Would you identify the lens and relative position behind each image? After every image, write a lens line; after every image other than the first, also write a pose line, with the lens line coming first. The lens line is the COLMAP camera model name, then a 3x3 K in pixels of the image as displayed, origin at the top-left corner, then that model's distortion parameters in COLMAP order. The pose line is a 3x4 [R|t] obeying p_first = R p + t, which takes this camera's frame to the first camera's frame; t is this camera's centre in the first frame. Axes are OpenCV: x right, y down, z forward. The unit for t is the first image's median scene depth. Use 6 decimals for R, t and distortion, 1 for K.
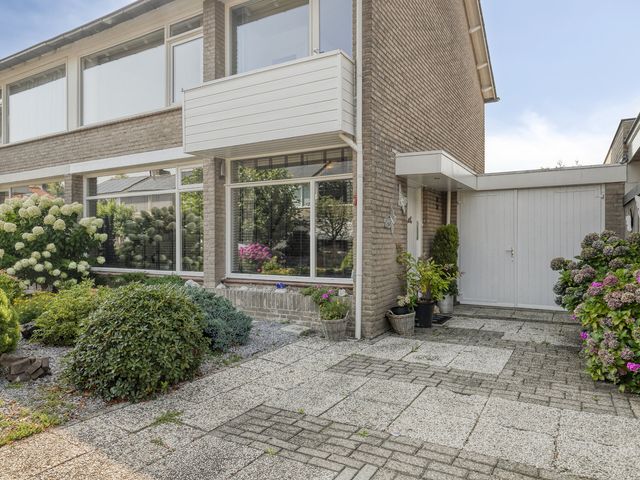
lens RADIAL K [[440.4, 0, 320.3], [0, 440.4, 246.1], [0, 0, 1]] dist [-0.024704, -0.002450]
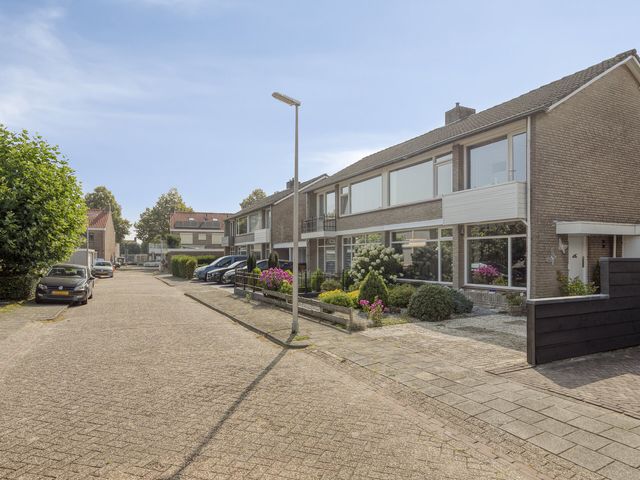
lens RADIAL K [[403.2, 0, 320.6], [0, 403.2, 253.7], [0, 0, 1]] dist [-0.004132, 0.000578]
pose [[0.836066, -0.003244, -0.548619, 0.237954], [-0.007307, 0.999828, -0.017048, -0.035145], [0.548580, 0.018262, 0.835899, -0.865342]]
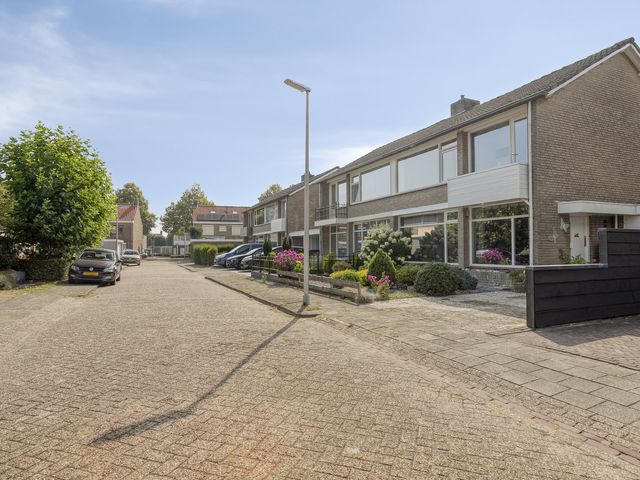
lens RADIAL K [[382.8, 0, 321.1], [0, 382.8, 240.4], [0, 0, 1]] dist [-0.007162, 0.000133]
pose [[0.815945, -0.016077, -0.577905, 0.253932], [-0.004173, 0.999423, -0.033695, 0.016956], [0.578114, 0.029905, 0.815408, -0.861564]]
